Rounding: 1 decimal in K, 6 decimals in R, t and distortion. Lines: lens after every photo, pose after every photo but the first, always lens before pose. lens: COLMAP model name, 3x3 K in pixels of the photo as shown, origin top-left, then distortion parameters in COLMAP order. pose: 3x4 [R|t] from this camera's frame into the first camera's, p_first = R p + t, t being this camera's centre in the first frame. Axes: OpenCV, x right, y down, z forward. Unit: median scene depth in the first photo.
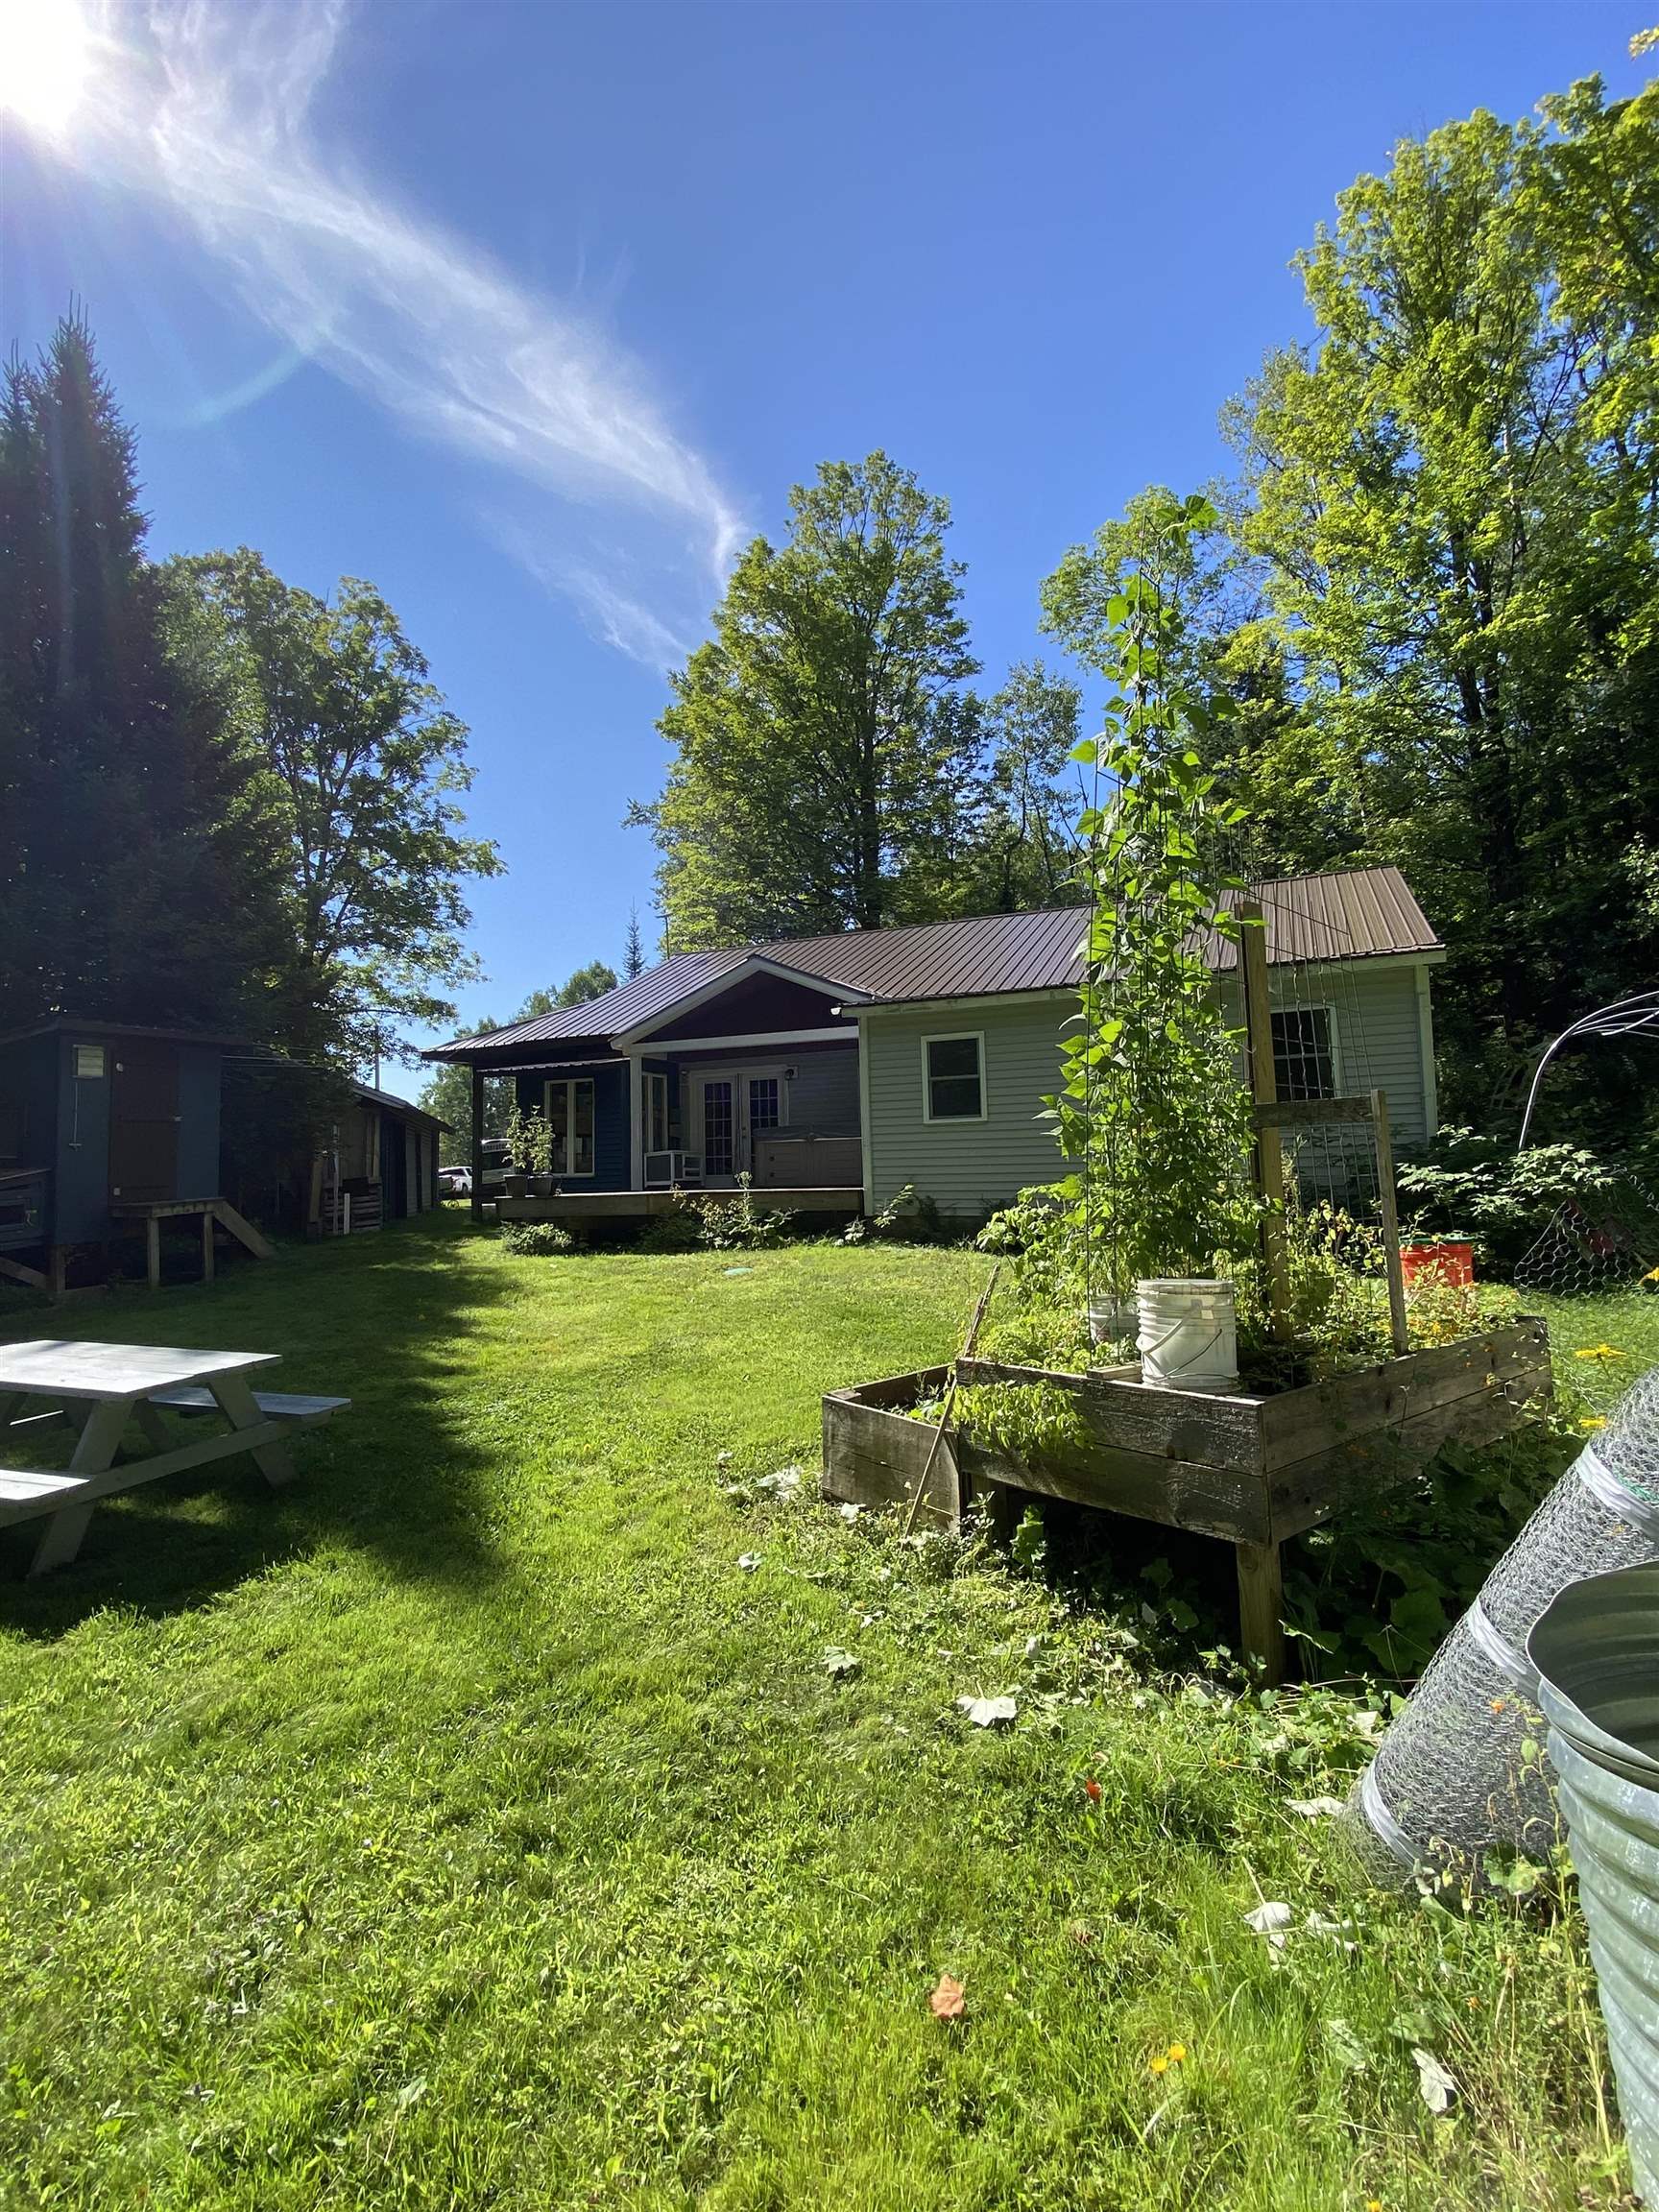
lens RADIAL K [[1027.2, 0, 824.9], [0, 1027.2, 1103.8], [0, 0, 1]] dist [0.001671, -0.000463]
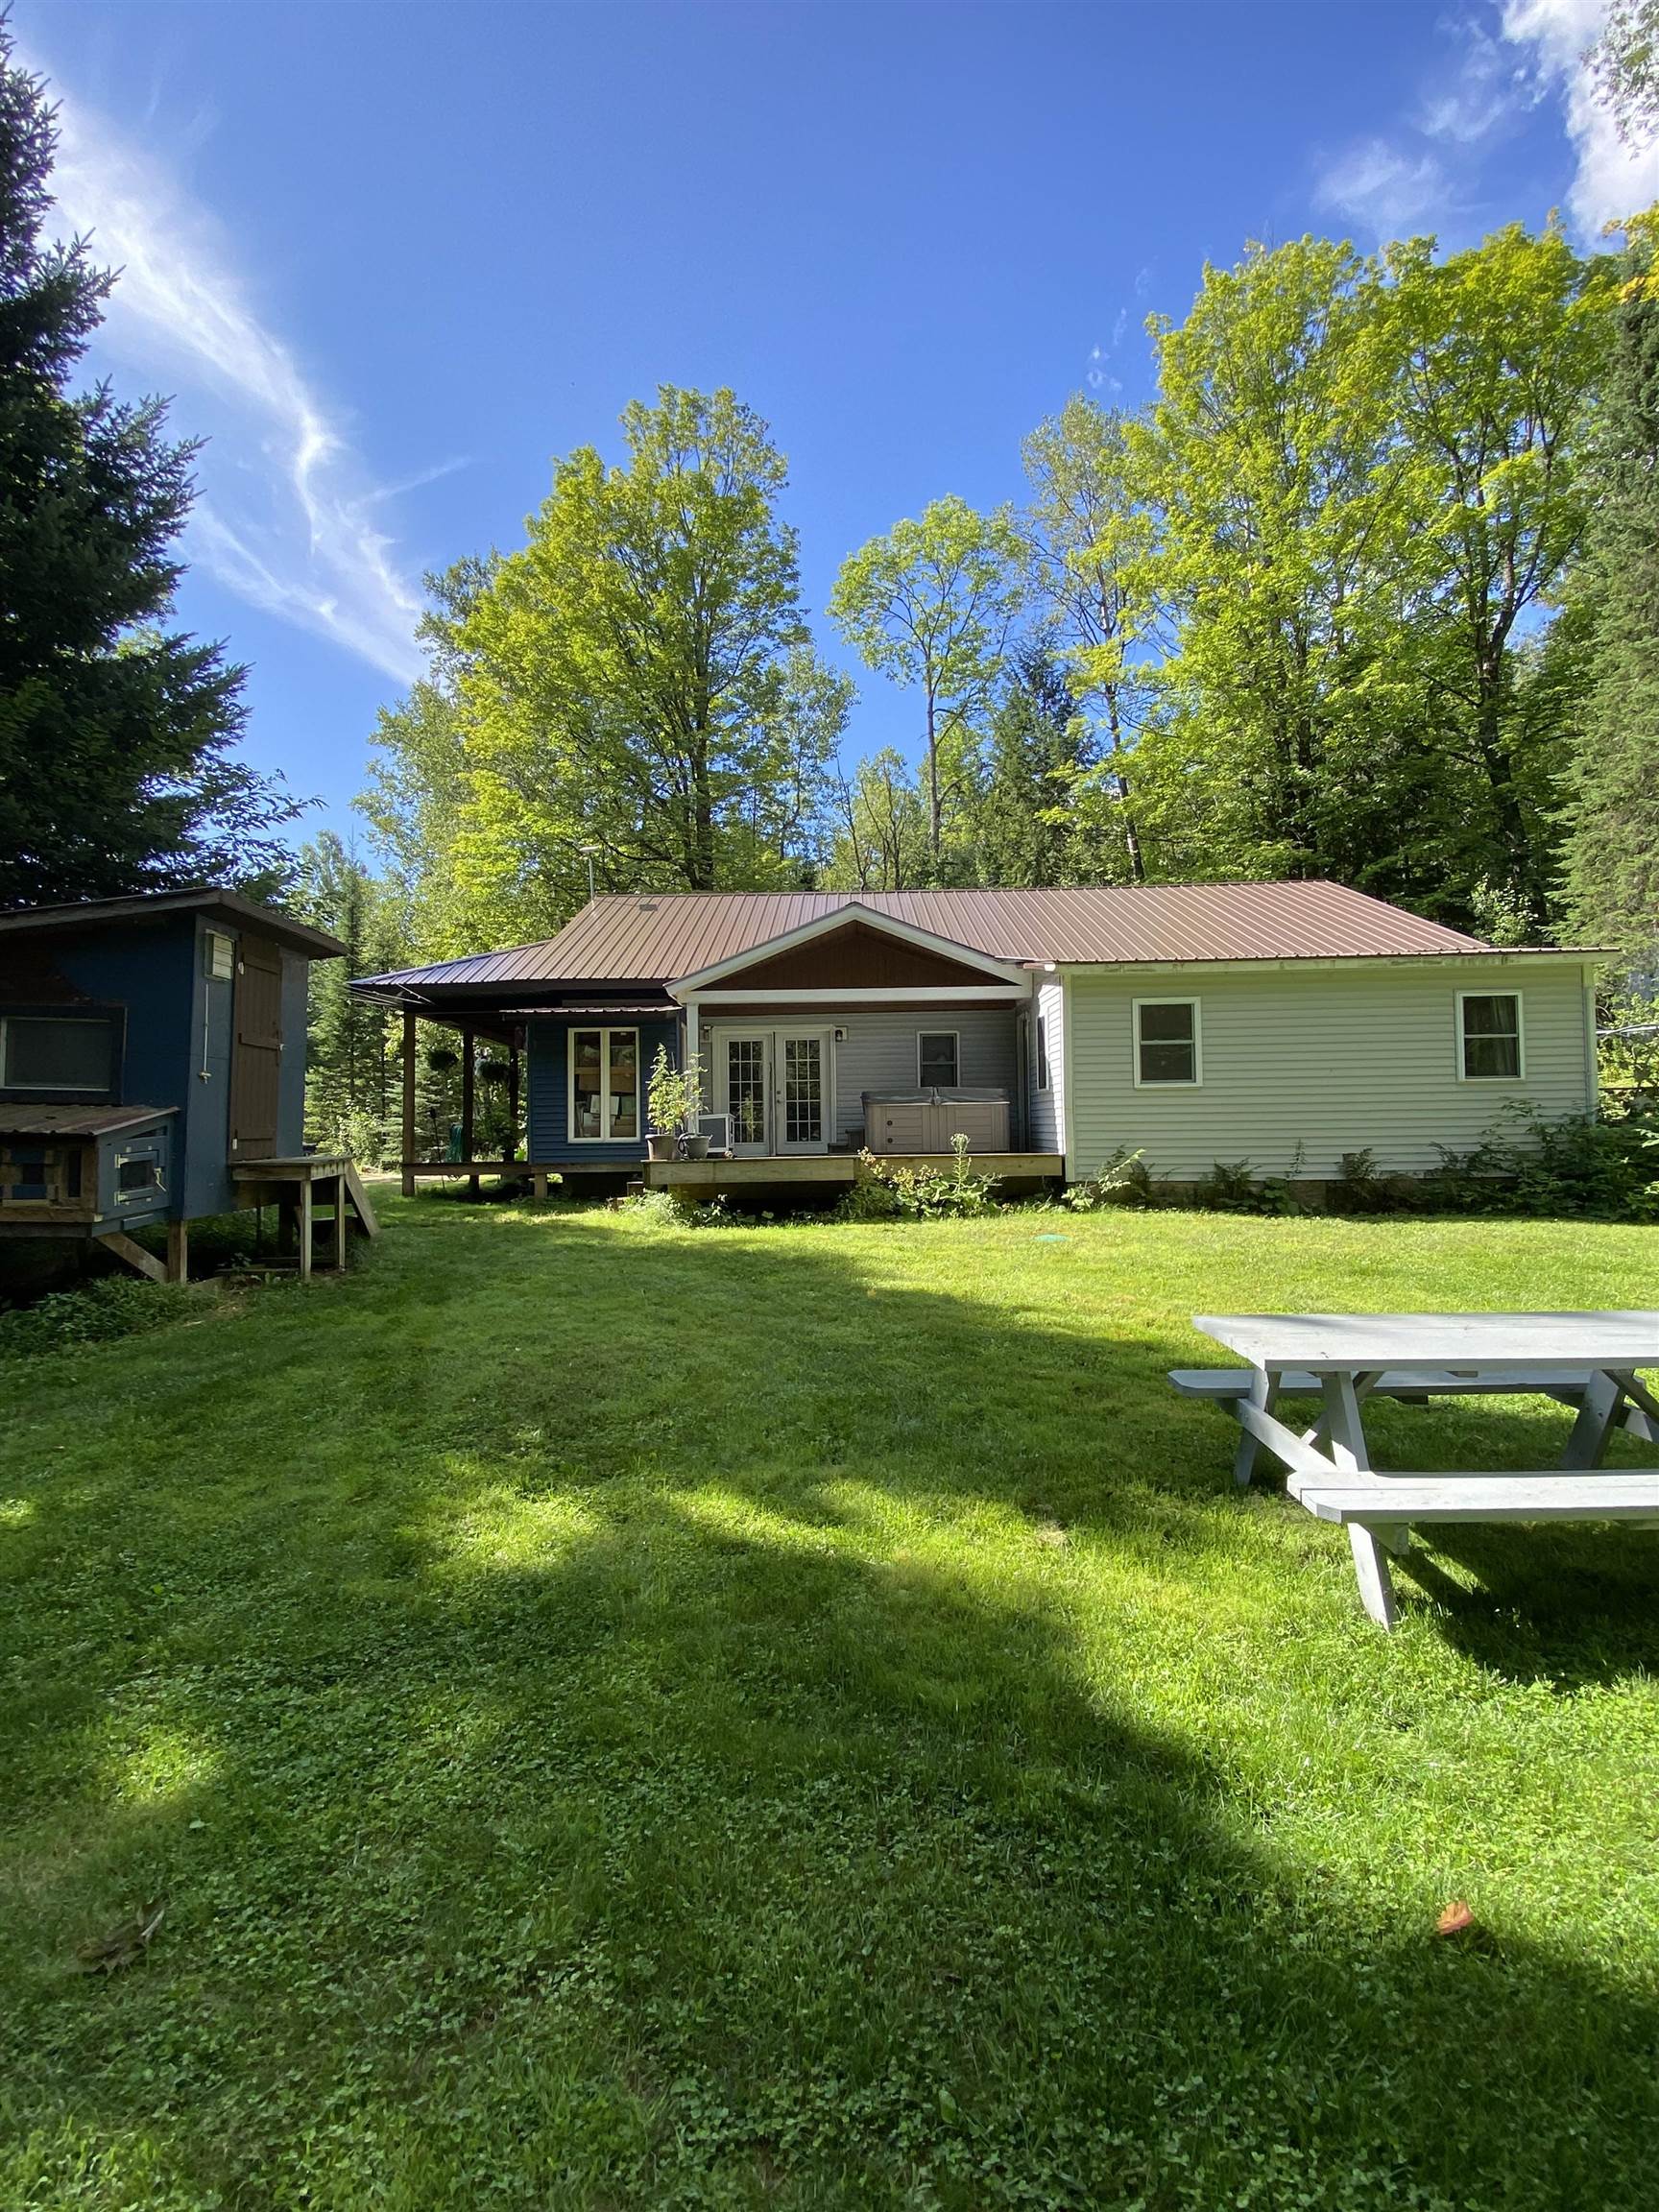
lens RADIAL K [[1027.2, 0, 829.4], [0, 1027.2, 1107.5], [0, 0, 1]] dist [0.001671, -0.000463]
pose [[0.932543, 0.026155, 0.360110, -0.524421], [-0.033320, 0.999351, 0.013702, 0.033806], [-0.359517, -0.024776, 0.932809, 0.182854]]
